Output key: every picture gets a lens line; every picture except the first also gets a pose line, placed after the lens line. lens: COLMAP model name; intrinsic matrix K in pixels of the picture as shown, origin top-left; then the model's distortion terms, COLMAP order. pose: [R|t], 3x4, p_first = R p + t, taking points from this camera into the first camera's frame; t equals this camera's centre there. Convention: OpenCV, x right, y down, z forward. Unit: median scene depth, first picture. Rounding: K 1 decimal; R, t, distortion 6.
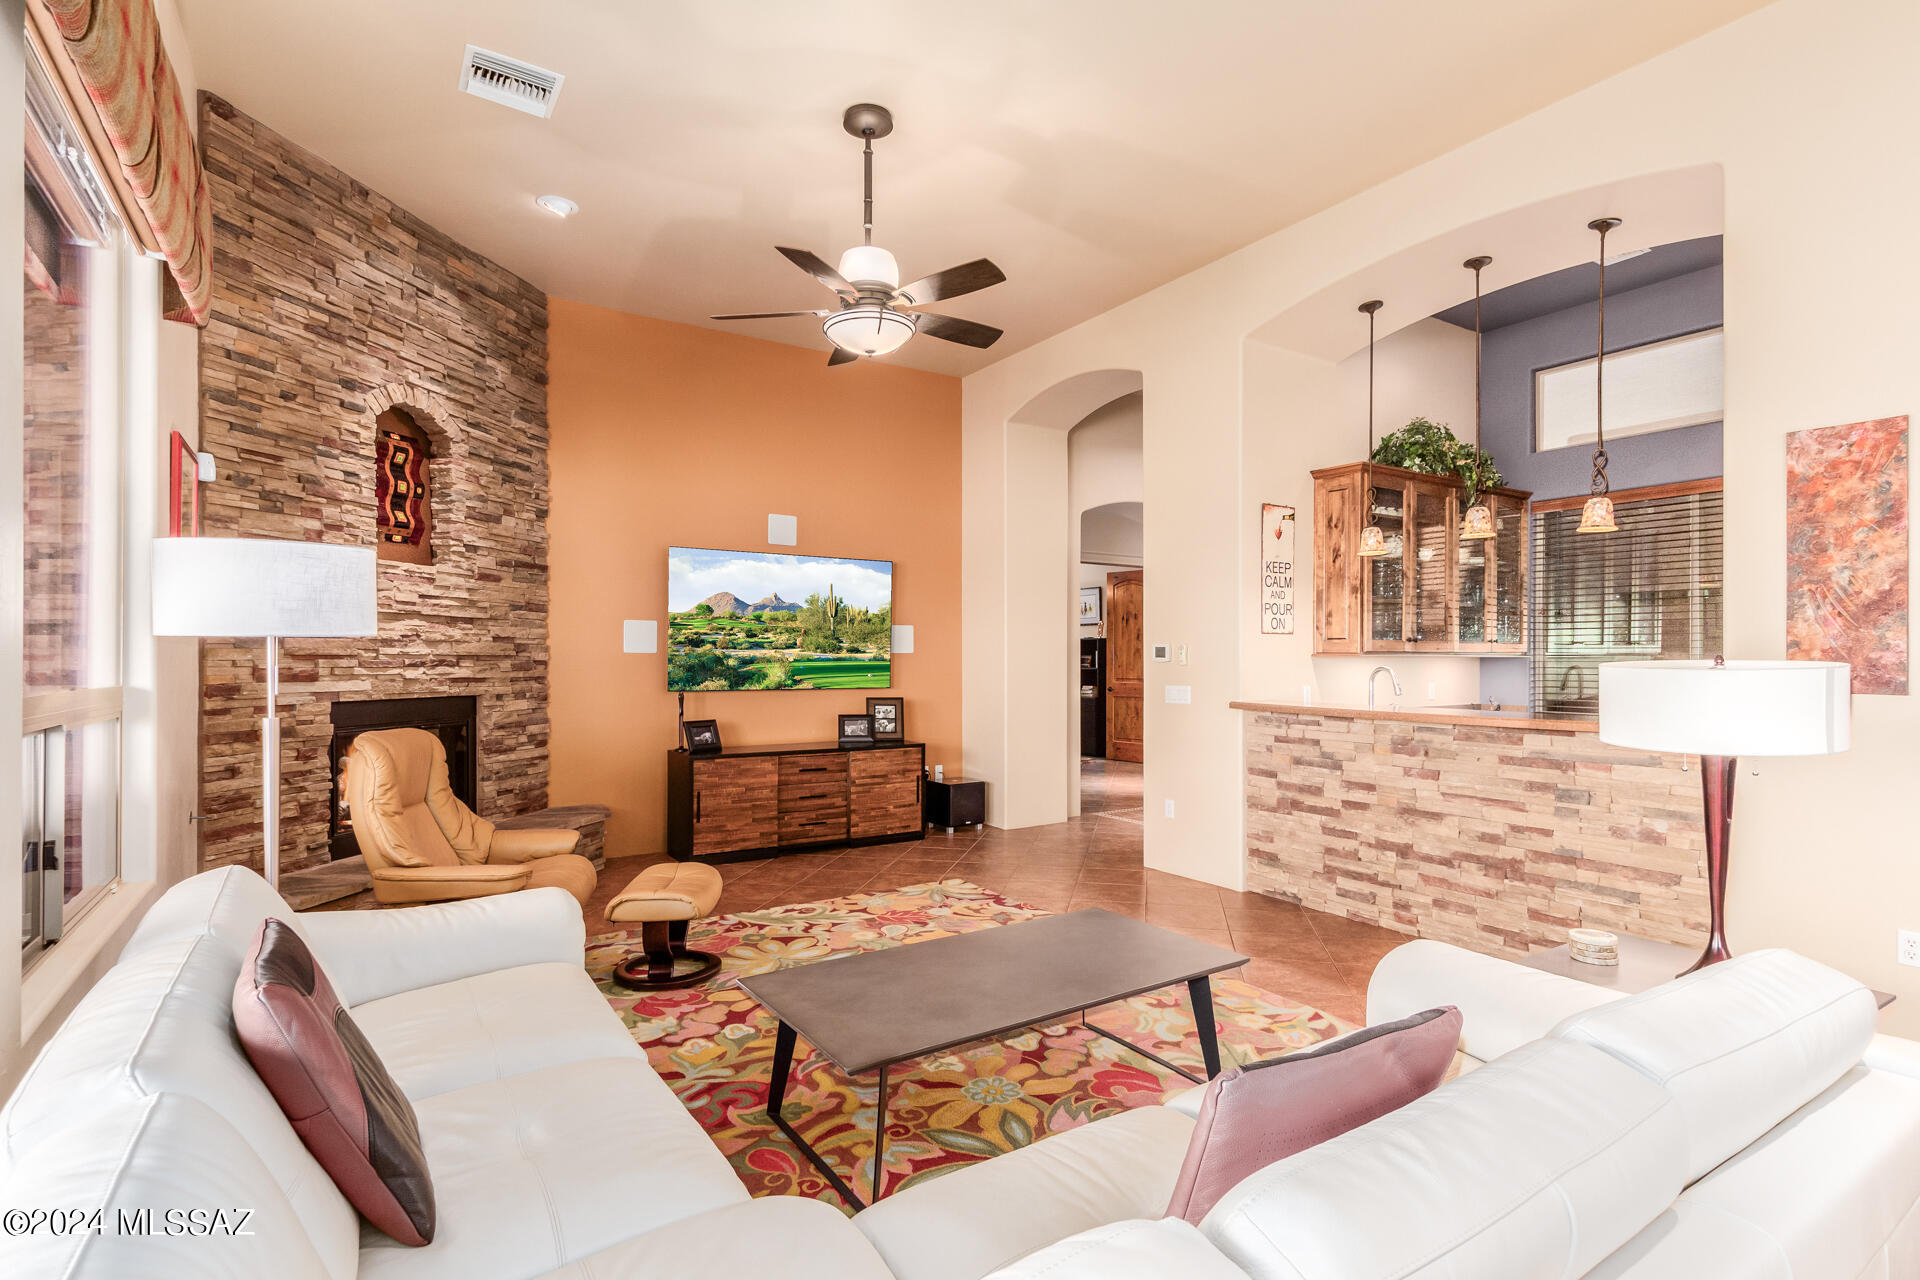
lens RADIAL K [[924.2, 0, 962.4], [0, 924.2, 657.8], [0, 0, 1]] dist [0.003459, -0.000322]
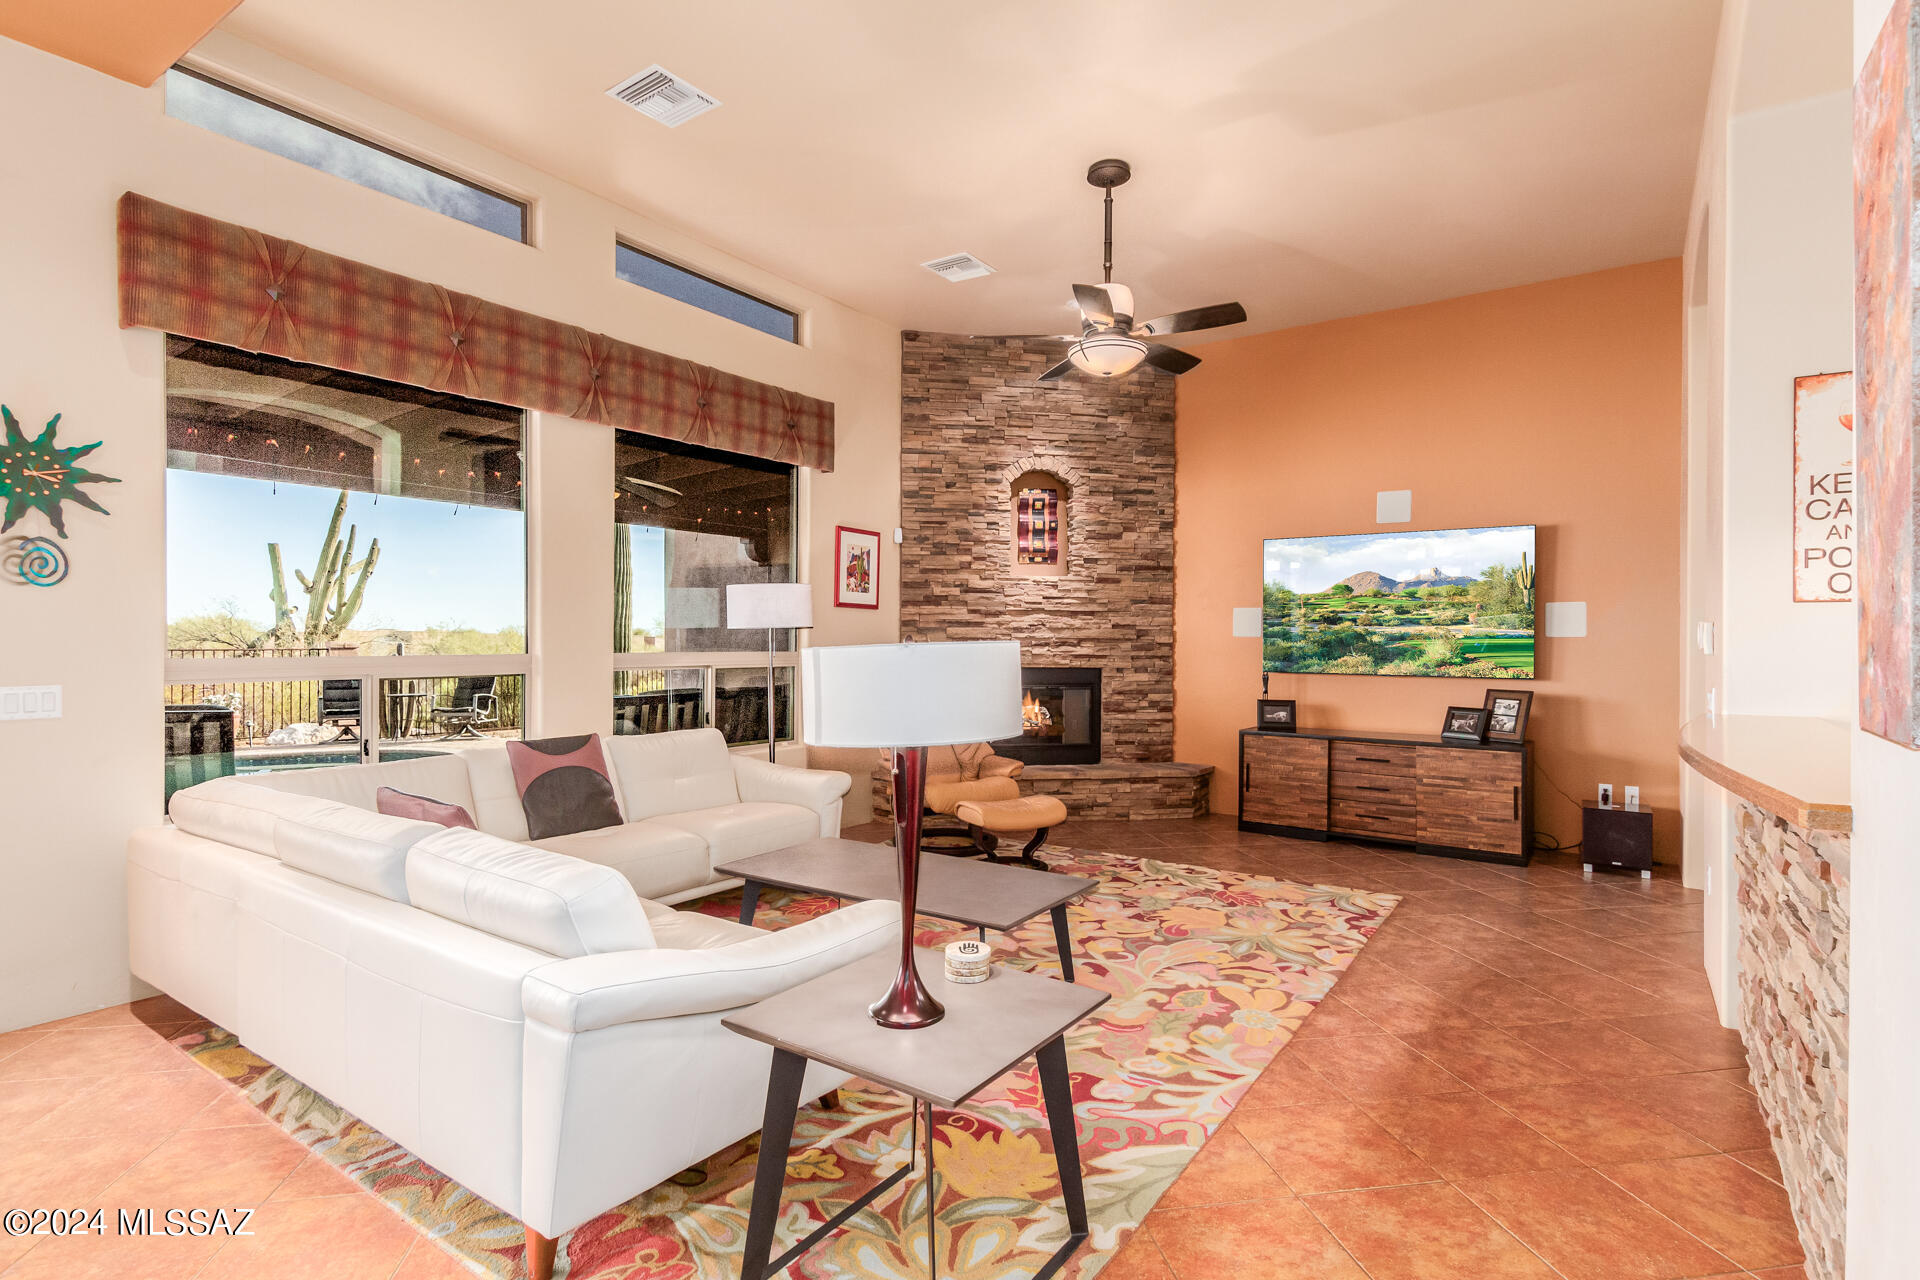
lens RADIAL K [[940.6, 0, 960.0], [0, 940.6, 640.0], [0, 0, 1]] dist [0.001174, 0.000126]
pose [[0.371662, 0.001689, -0.928366, 0.673758], [-0.005867, 0.999983, -0.000529, 0.001400], [0.928349, 0.005643, 0.371666, 0.291889]]
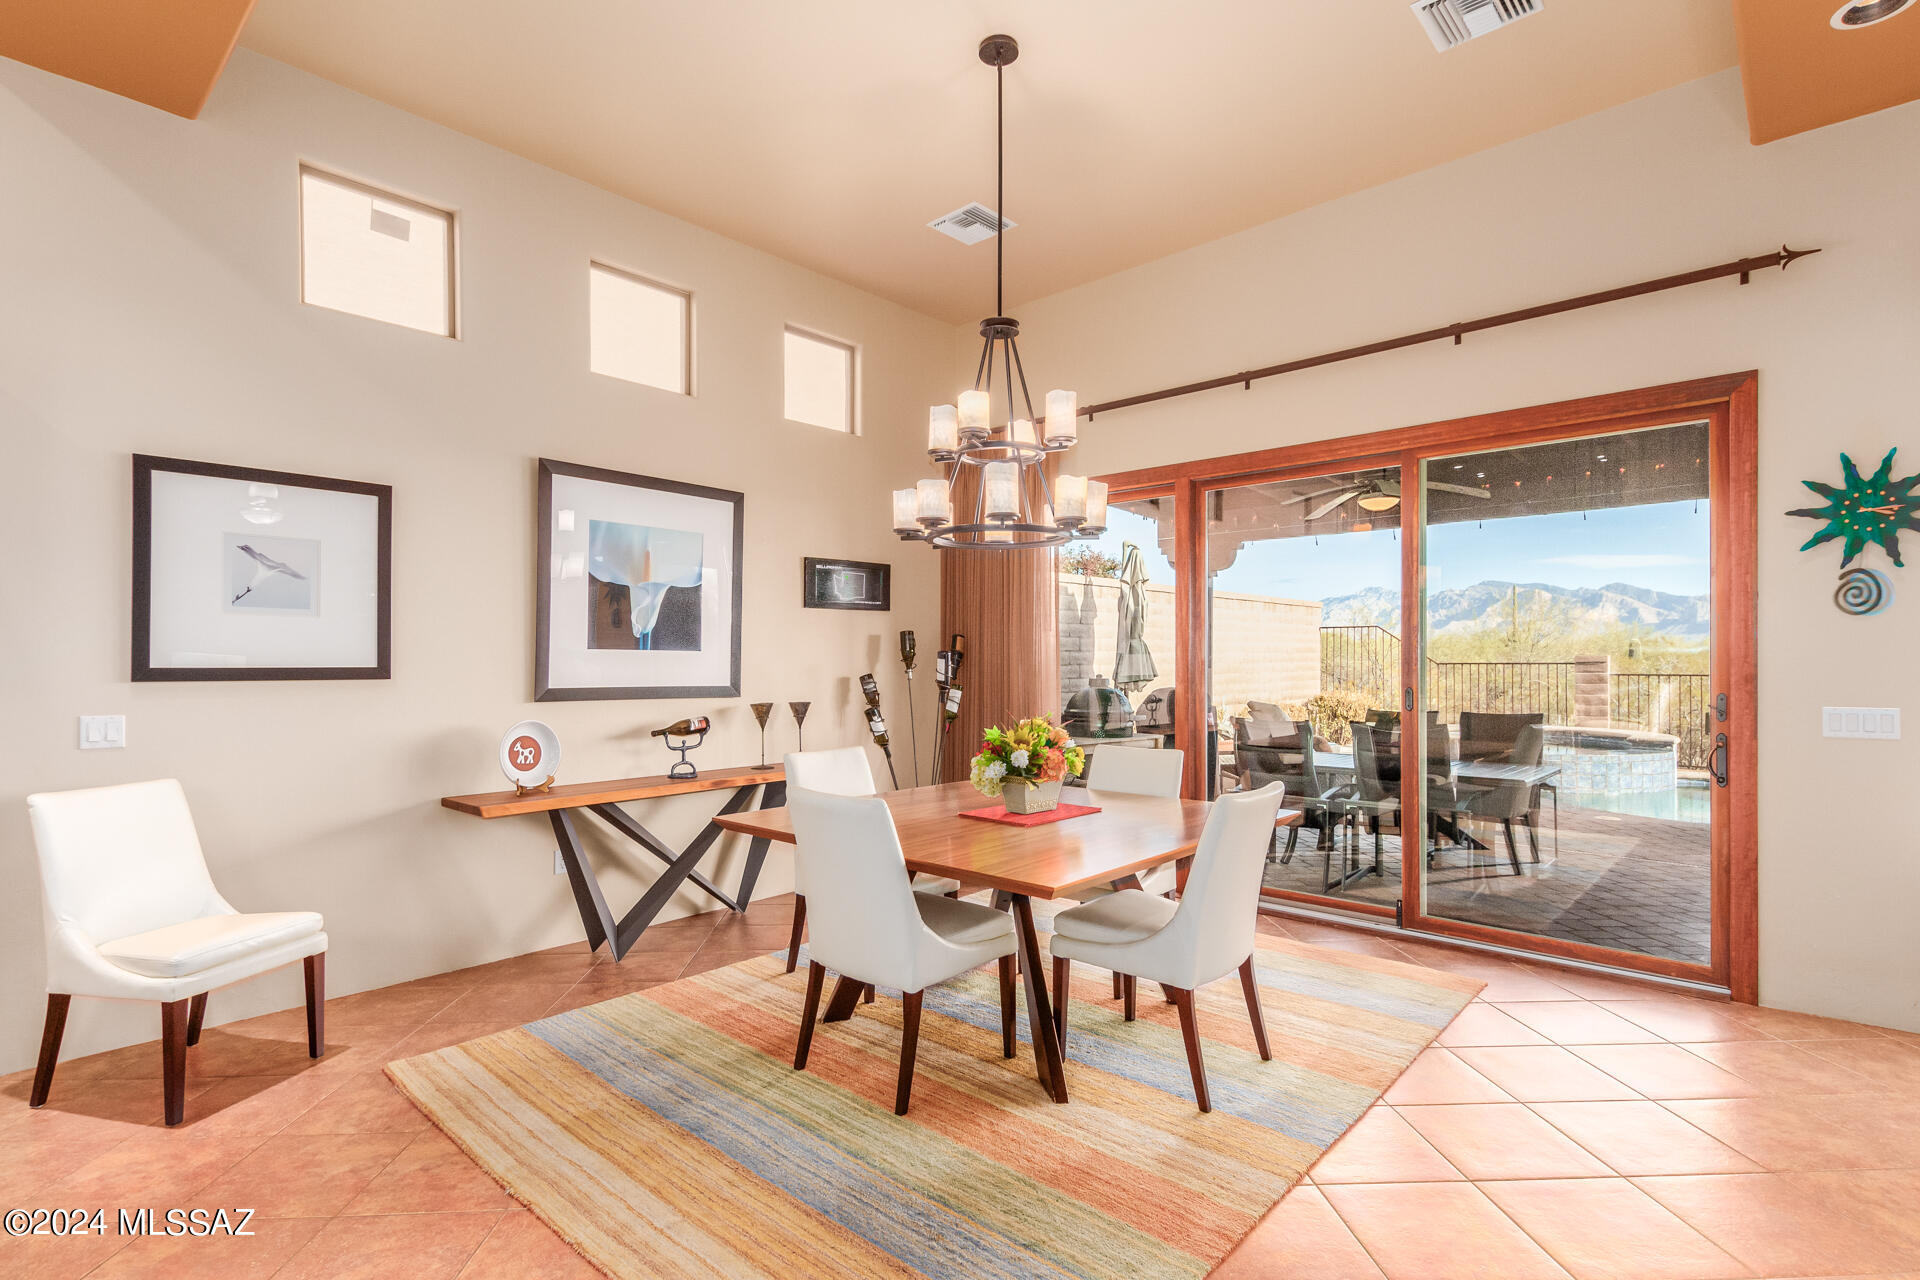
lens RADIAL K [[924.2, 0, 962.4], [0, 924.2, 657.8], [0, 0, 1]] dist [0.003459, -0.000322]
pose [[-0.967566, 0.000474, -0.252619, 0.658032], [0.001159, 0.999996, -0.002564, 0.000661], [0.252617, -0.002773, -0.967562, 0.420918]]
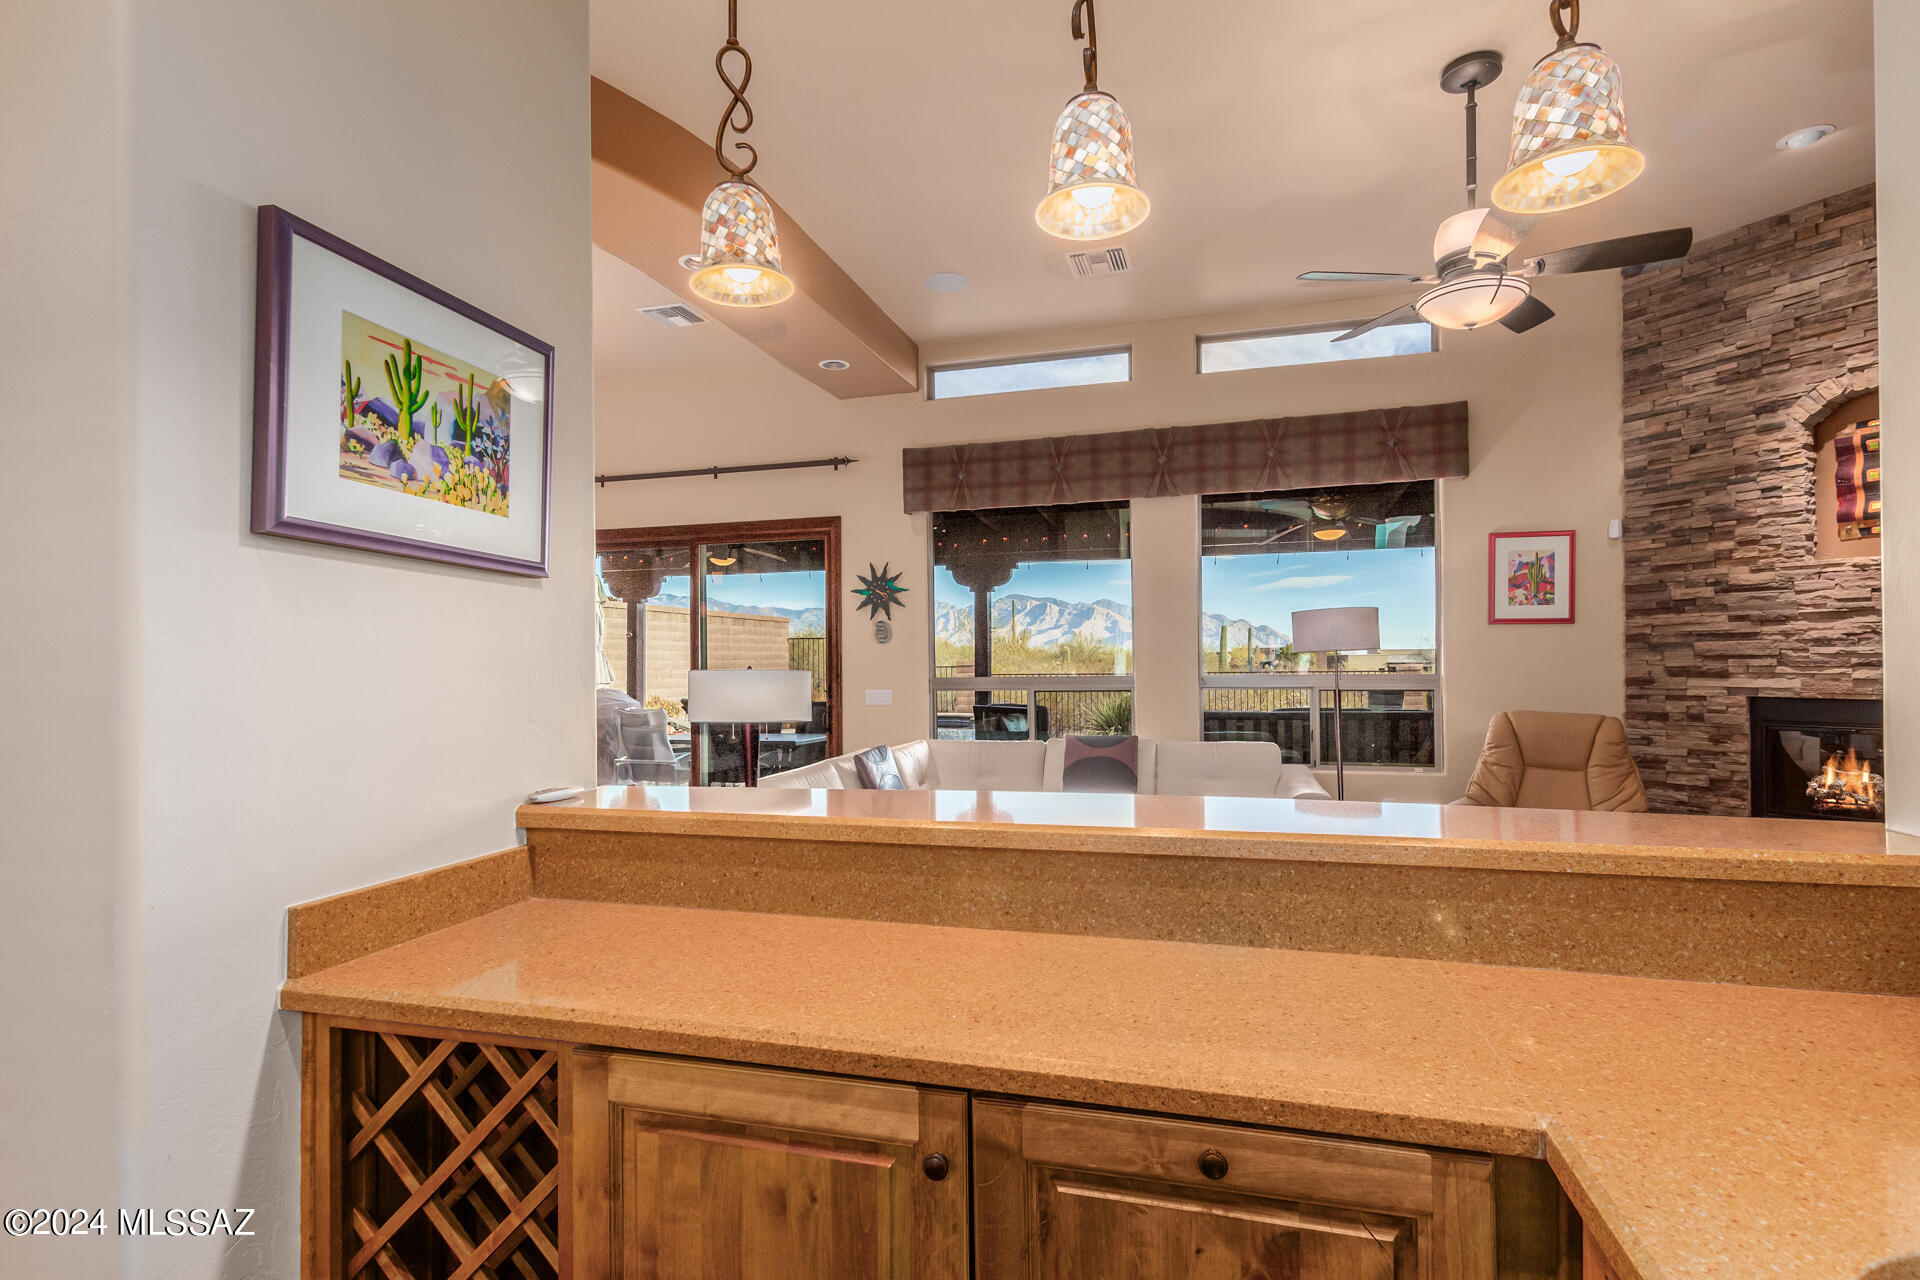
lens RADIAL K [[924.2, 0, 962.4], [0, 924.2, 657.8], [0, 0, 1]] dist [0.003459, -0.000322]
pose [[-0.760399, 0.003645, -0.649446, 0.642723], [0.009181, 0.999945, -0.005137, -0.002316], [0.649392, -0.009869, -0.760390, 1.003641]]
